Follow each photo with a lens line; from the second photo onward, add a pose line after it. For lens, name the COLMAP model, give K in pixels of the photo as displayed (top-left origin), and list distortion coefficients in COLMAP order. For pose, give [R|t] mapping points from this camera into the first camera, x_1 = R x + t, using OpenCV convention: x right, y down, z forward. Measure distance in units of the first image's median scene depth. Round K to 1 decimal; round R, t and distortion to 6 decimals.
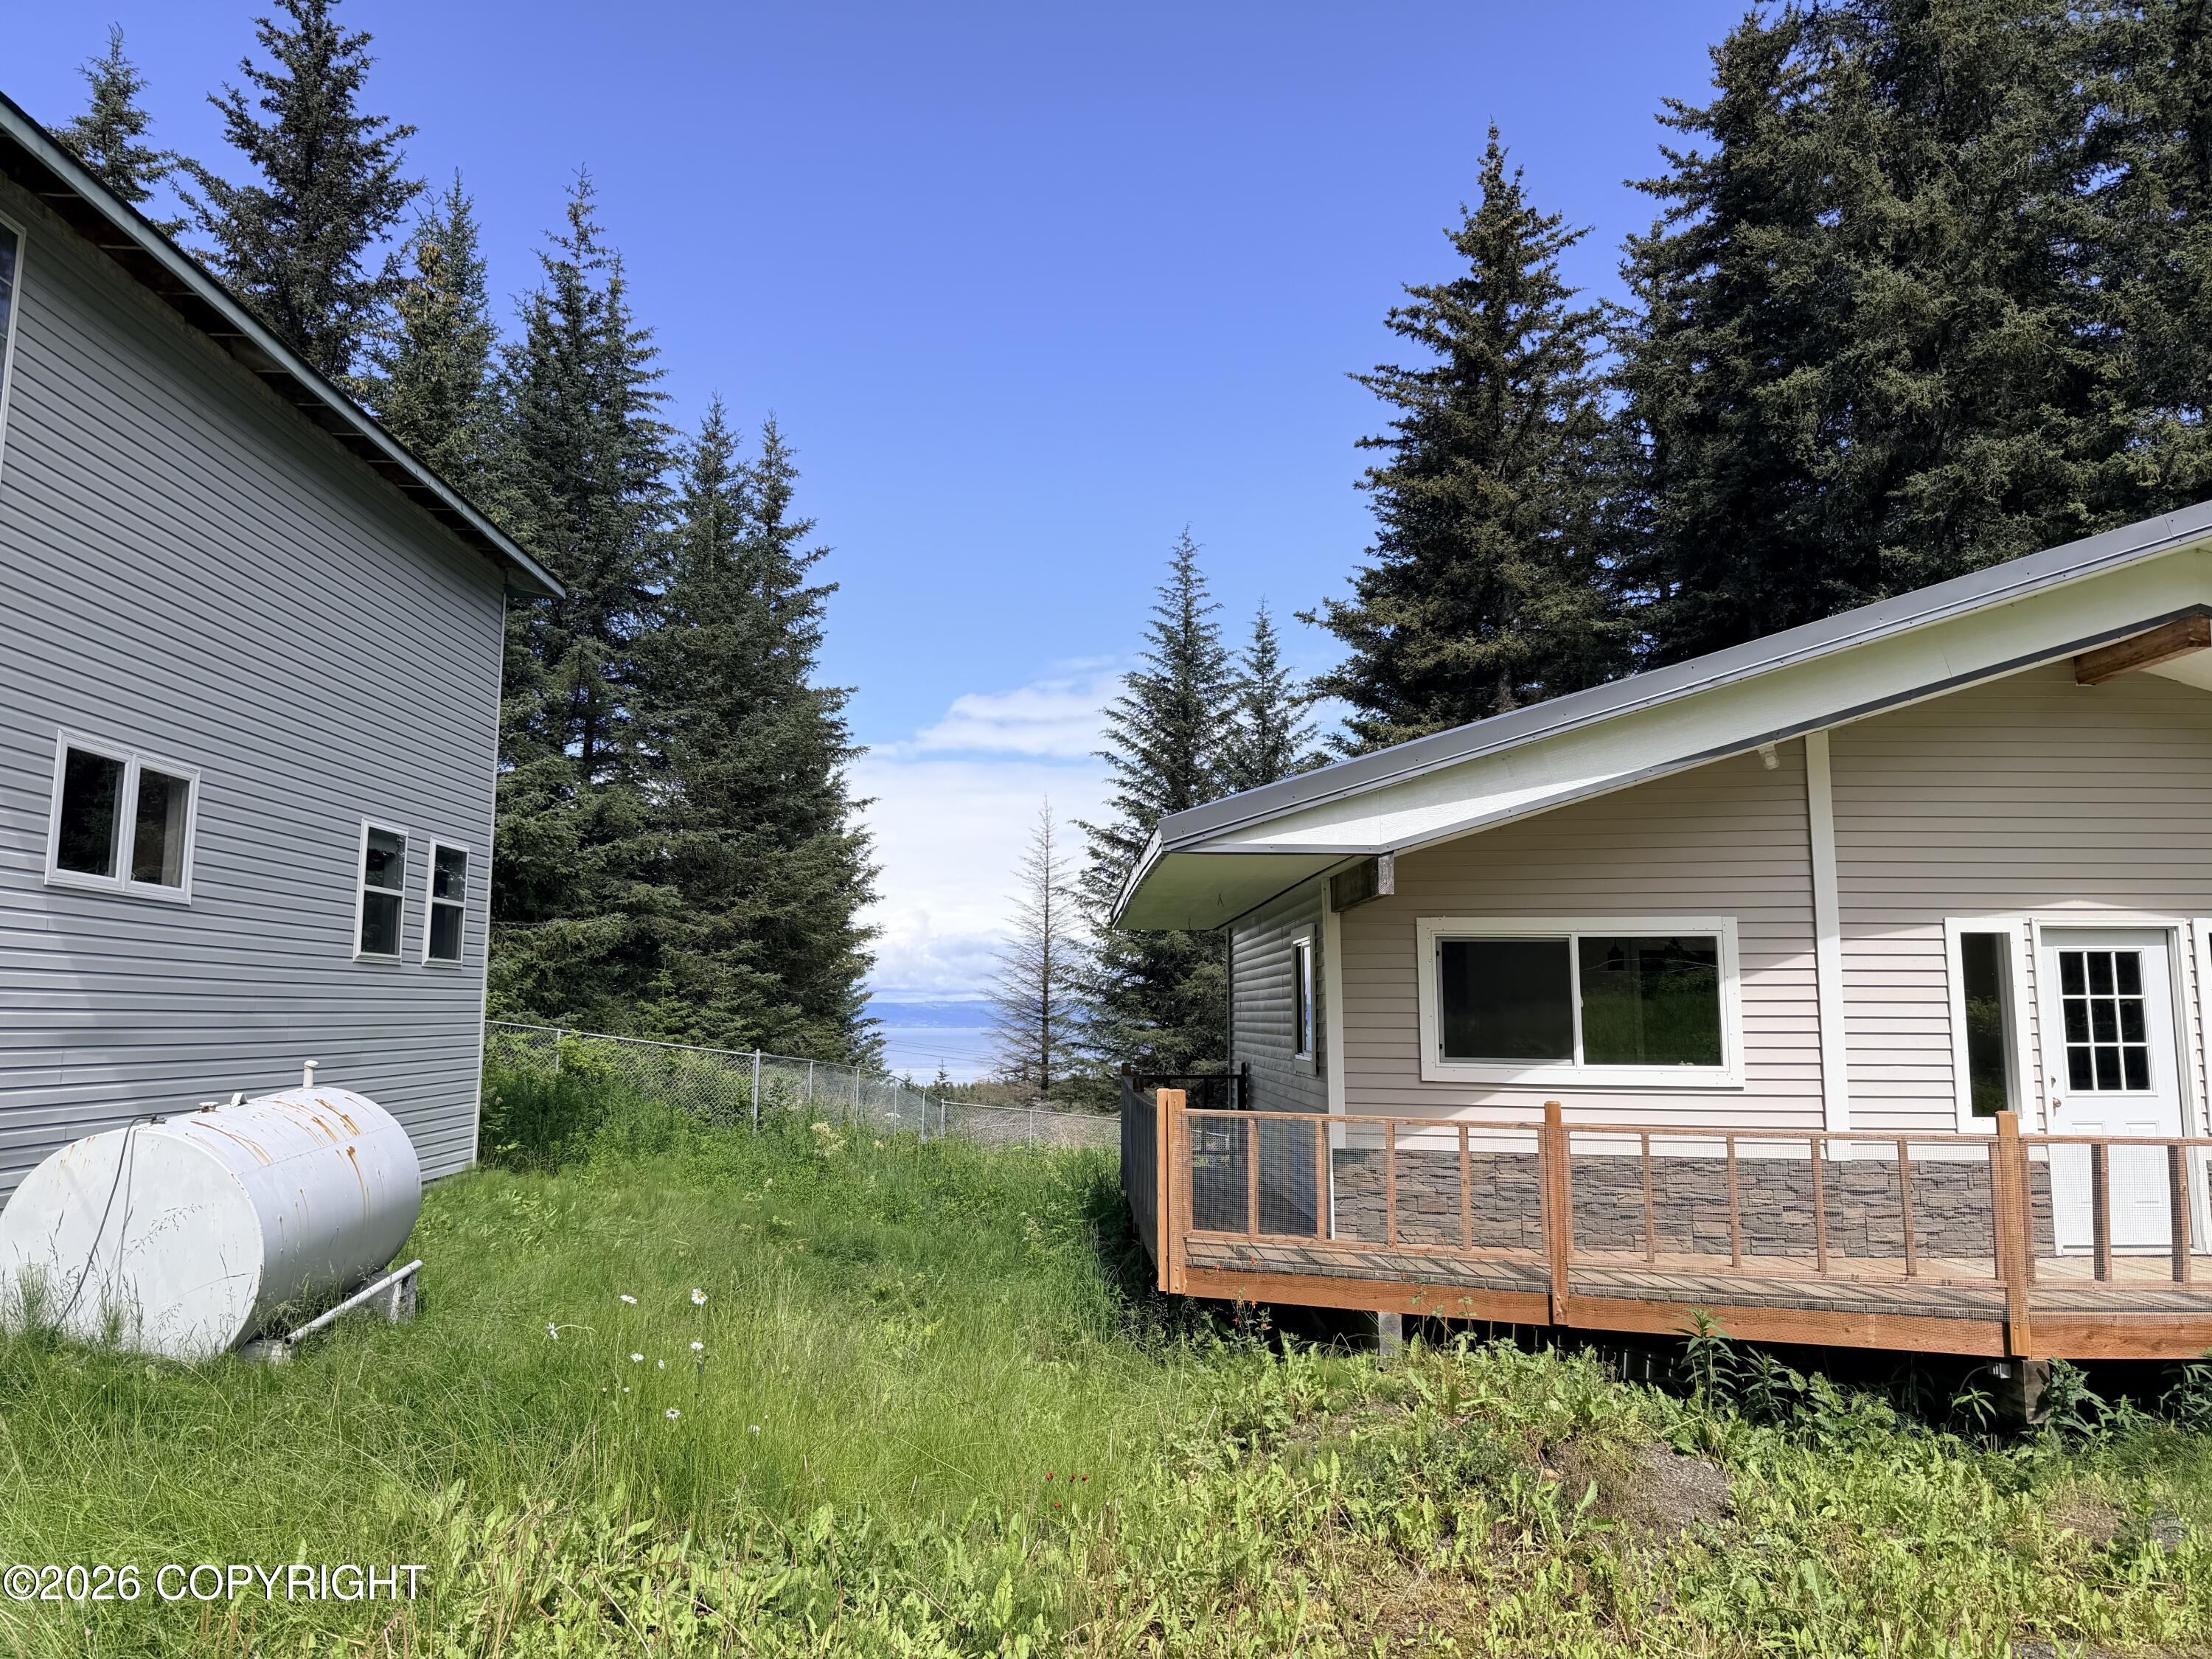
lens RADIAL K [[1420.2, 0, 1106.0], [0, 1420.2, 829.5], [0, 0, 1]] dist [0.084800, -0.080742]
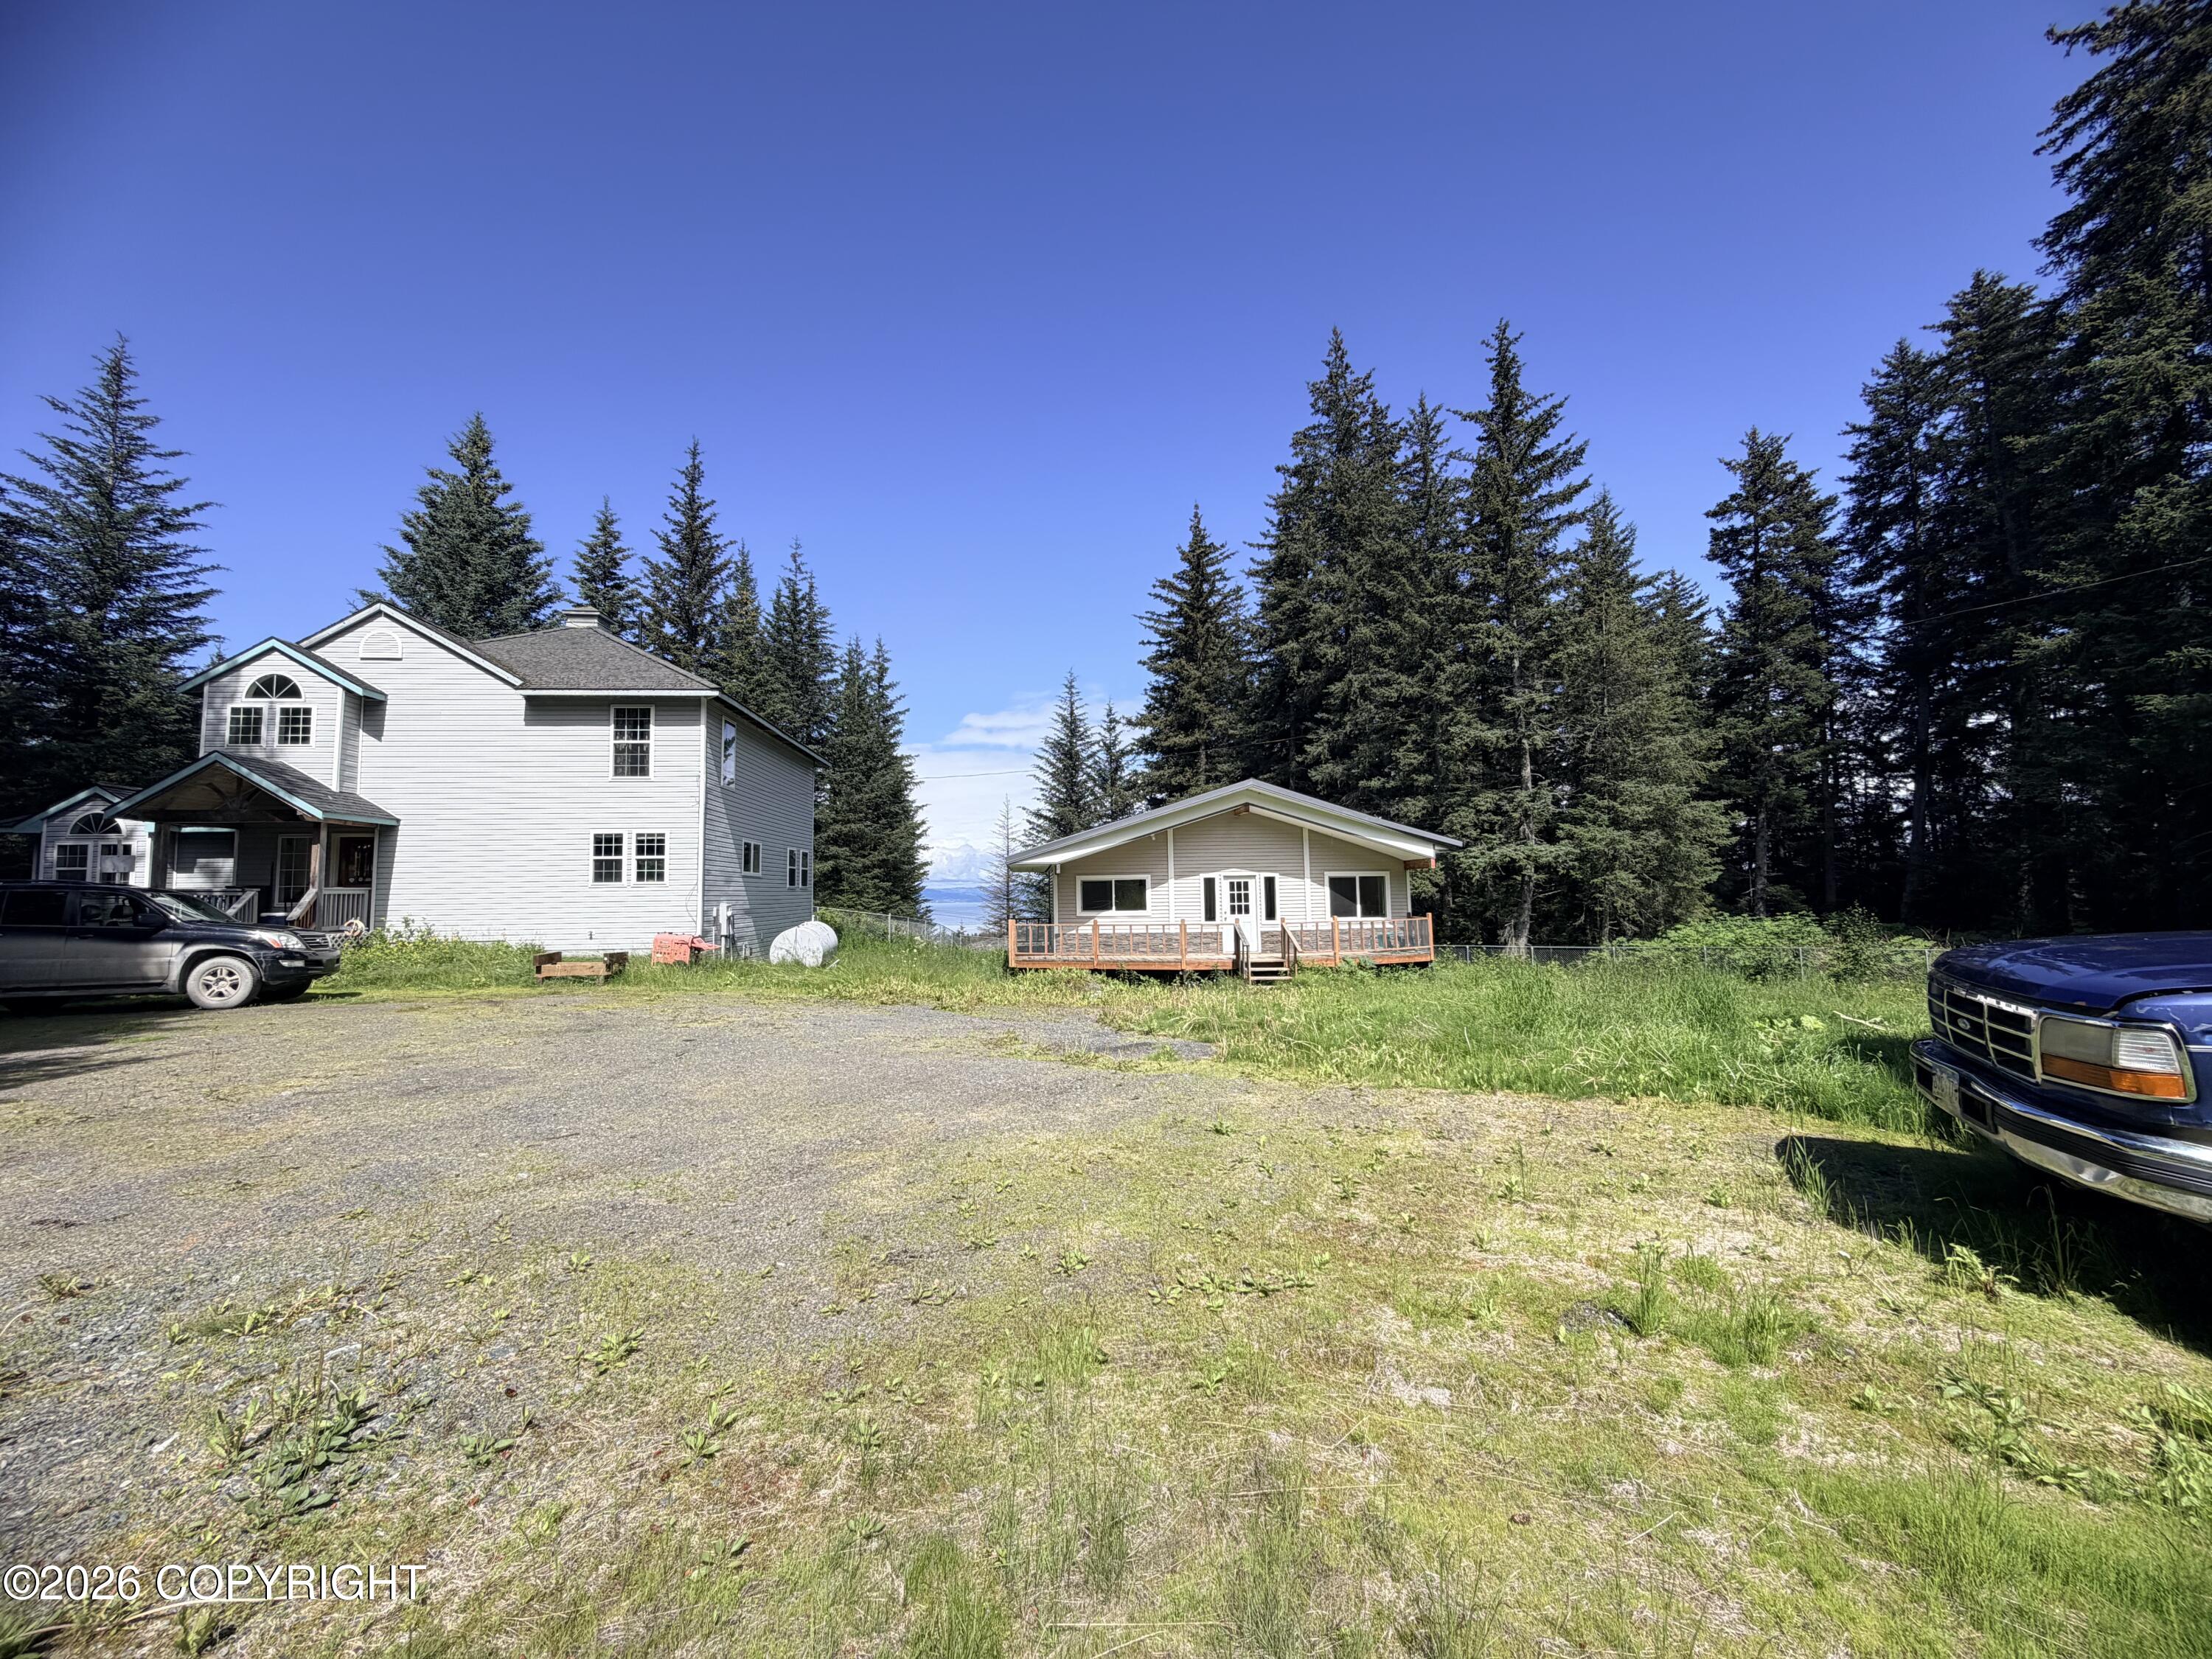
lens RADIAL K [[888.0, 0, 1096.7], [0, 888.0, 828.3], [0, 0, 1]] dist [-0.000190, -0.000105]
pose [[0.999241, -0.014701, 0.036080, 0.060033], [0.012588, 0.998231, 0.058112, -0.067720], [-0.036871, -0.057614, 0.997658, -0.463896]]
